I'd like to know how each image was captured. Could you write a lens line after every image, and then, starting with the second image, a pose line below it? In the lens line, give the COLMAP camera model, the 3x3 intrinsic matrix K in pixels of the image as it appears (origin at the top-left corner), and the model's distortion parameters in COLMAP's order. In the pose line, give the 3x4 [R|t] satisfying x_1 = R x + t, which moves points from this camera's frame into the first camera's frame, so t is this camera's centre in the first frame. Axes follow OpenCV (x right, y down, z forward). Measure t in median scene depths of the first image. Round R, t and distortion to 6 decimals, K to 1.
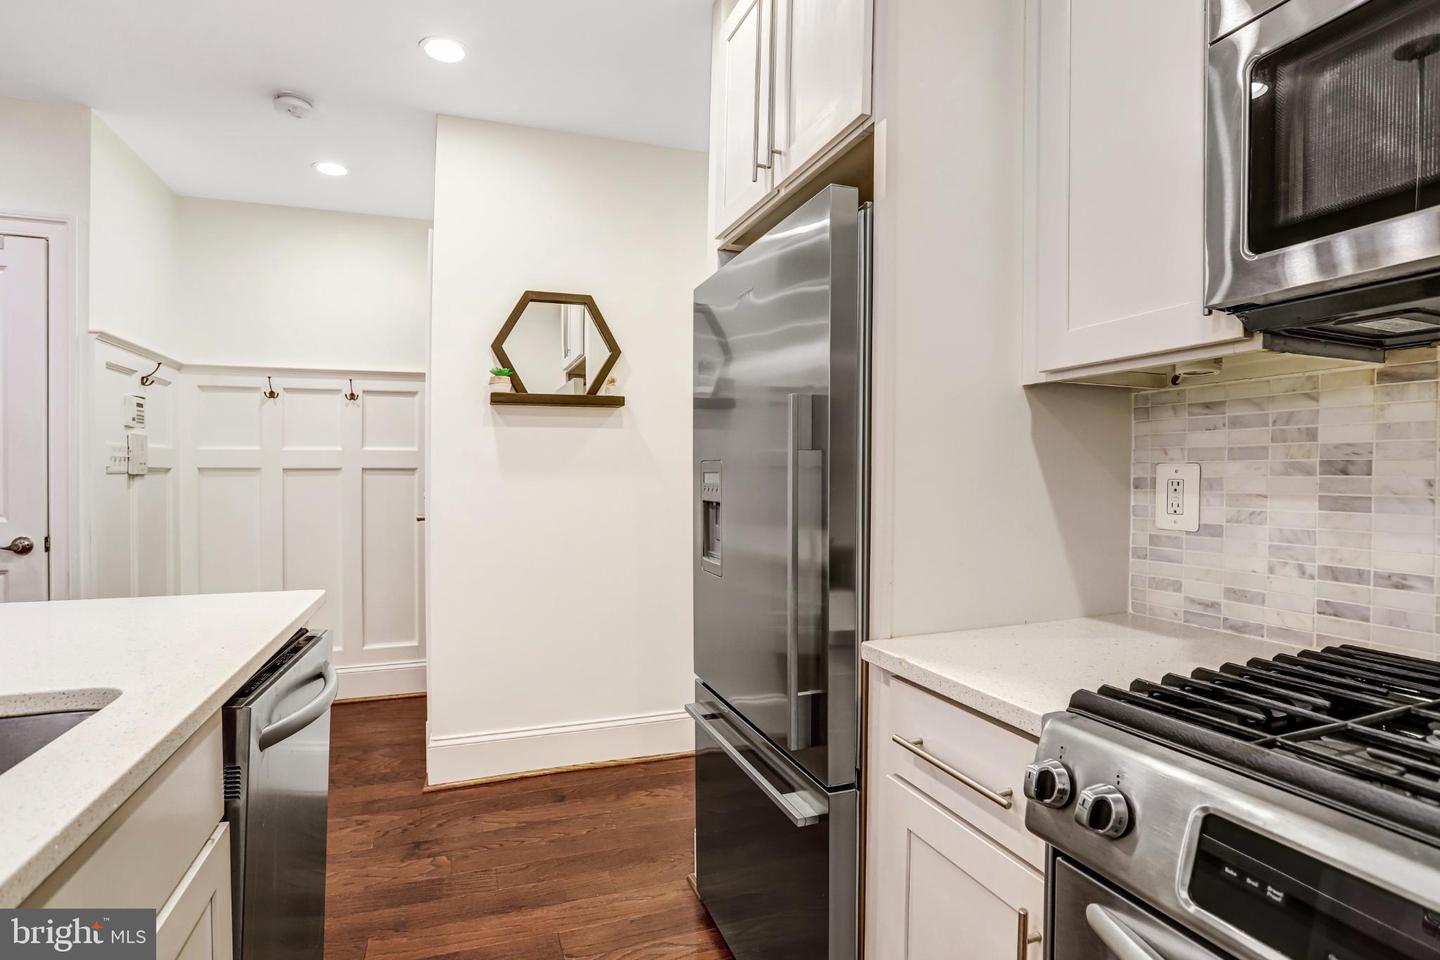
lens RADIAL K [[735.0, 0, 720.0], [0, 735.0, 480.0], [0, 0, 1]] dist [-0.077189, 0.043310]
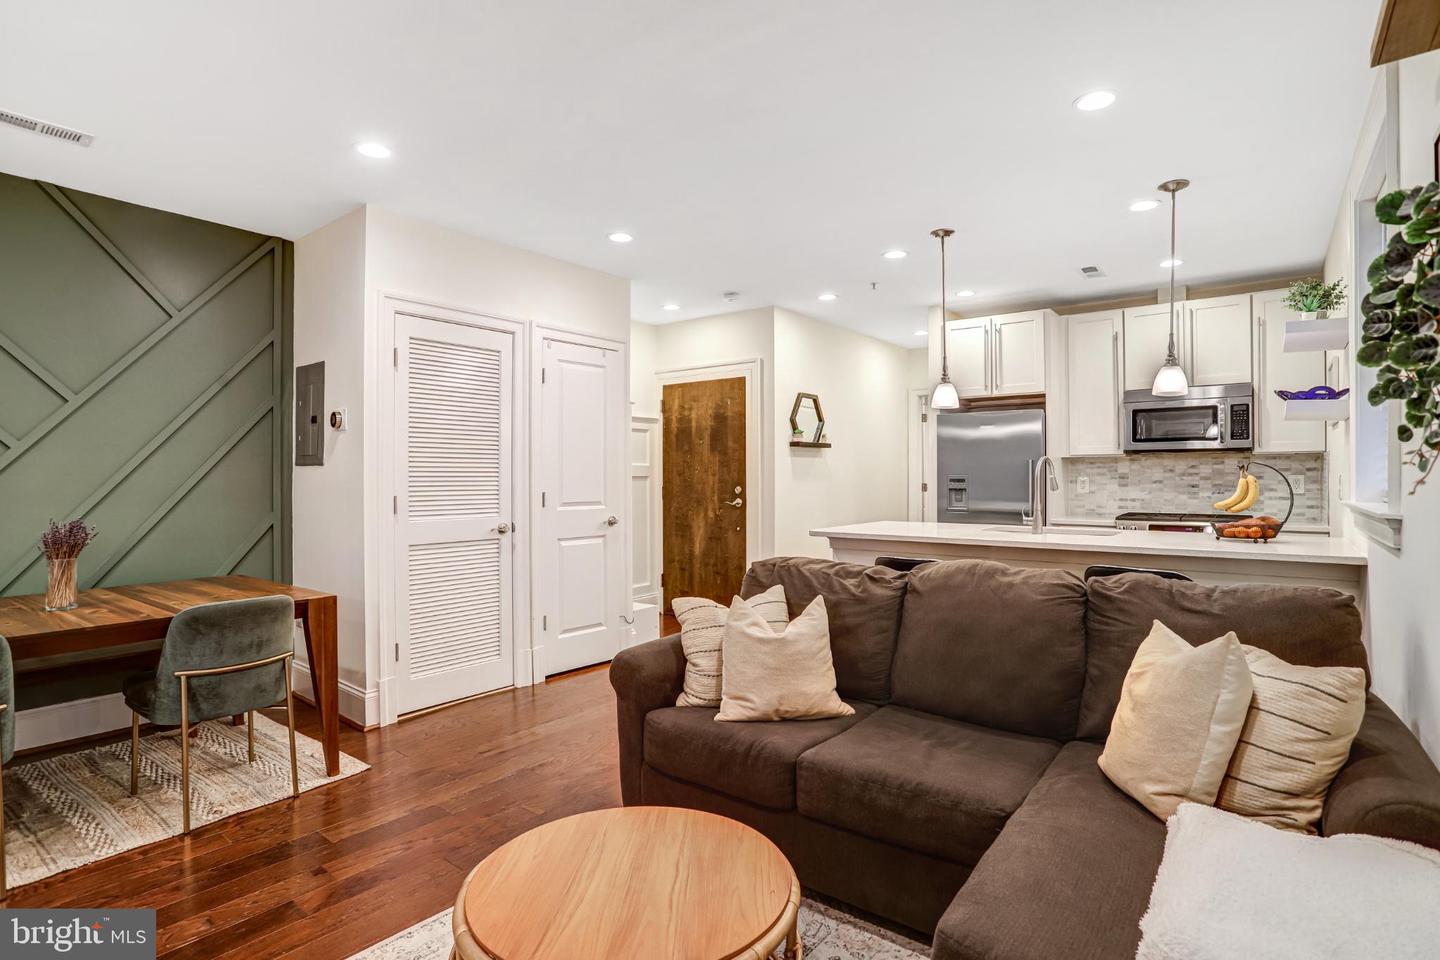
lens RADIAL K [[718.6, 0, 720.0], [0, 718.6, 477.2], [0, 0, 1]] dist [-0.059214, 0.027134]
pose [[0.855098, -0.002159, 0.518462, -3.125661], [0.006337, 0.999960, -0.006287, -0.006752], [-0.518428, 0.008662, 0.855077, -1.337862]]
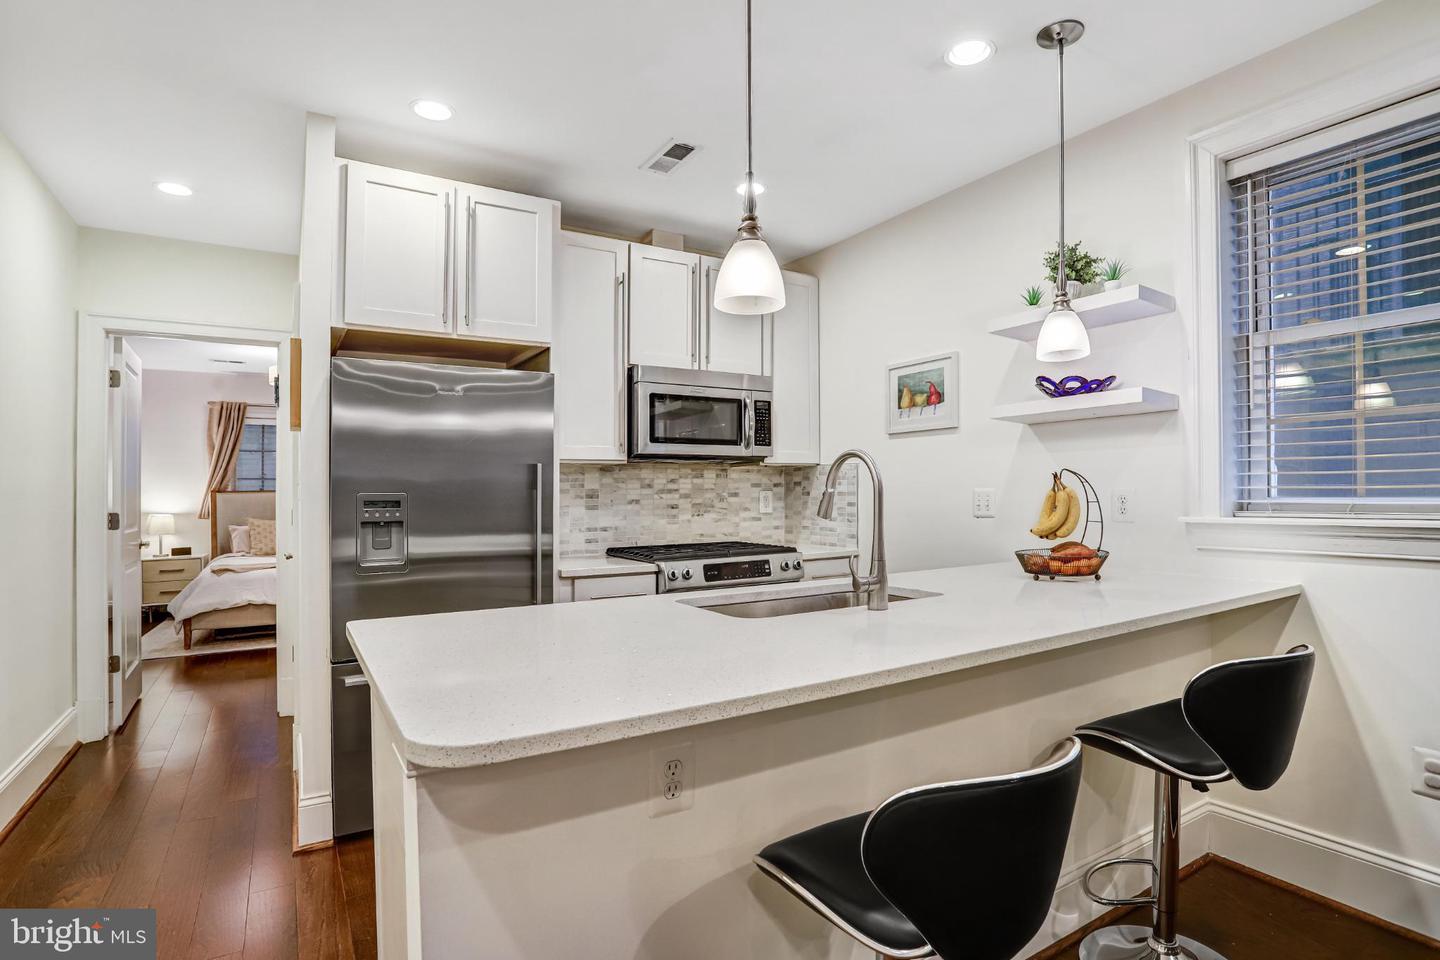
lens RADIAL K [[728.9, 0, 728.8], [0, 728.9, 478.2], [0, 0, 1]] dist [-0.055270, 0.026528]
pose [[-0.196833, 0.023483, 0.980156, -1.964342], [0.018228, 0.999628, -0.020289, -0.016957], [-0.980268, 0.013873, -0.197188, 0.814291]]
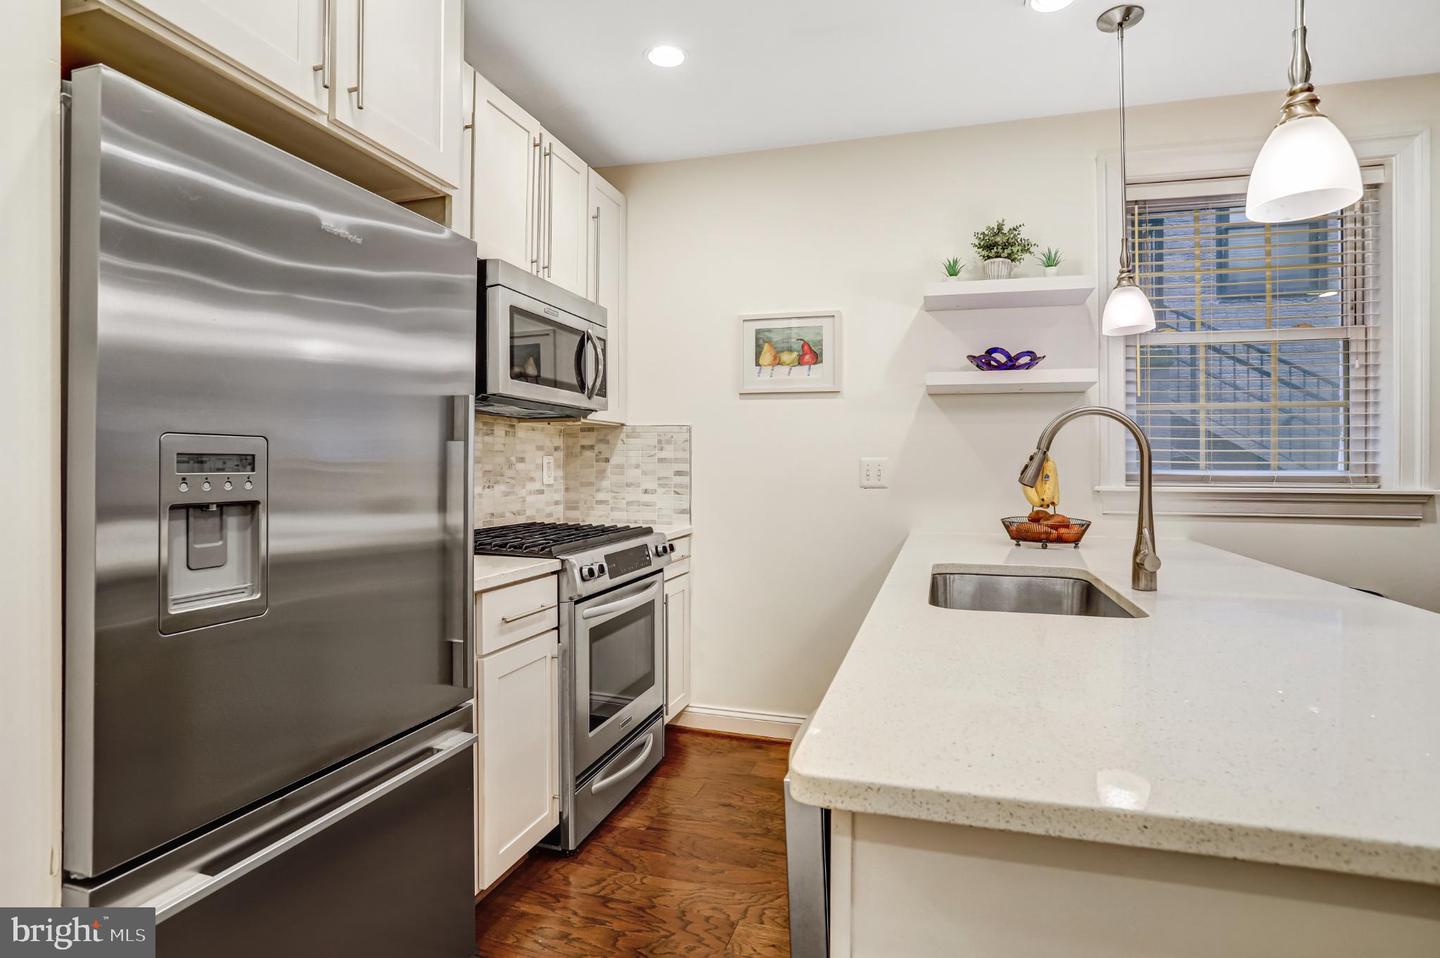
lens RADIAL K [[735.0, 0, 720.0], [0, 735.0, 479.0], [0, 0, 1]] dist [-0.077189, 0.043310]
pose [[-0.796219, -0.015290, 0.604815, -0.903829], [-0.000776, 0.999706, 0.024252, -0.005589], [-0.605008, 0.018840, -0.795996, 1.595873]]
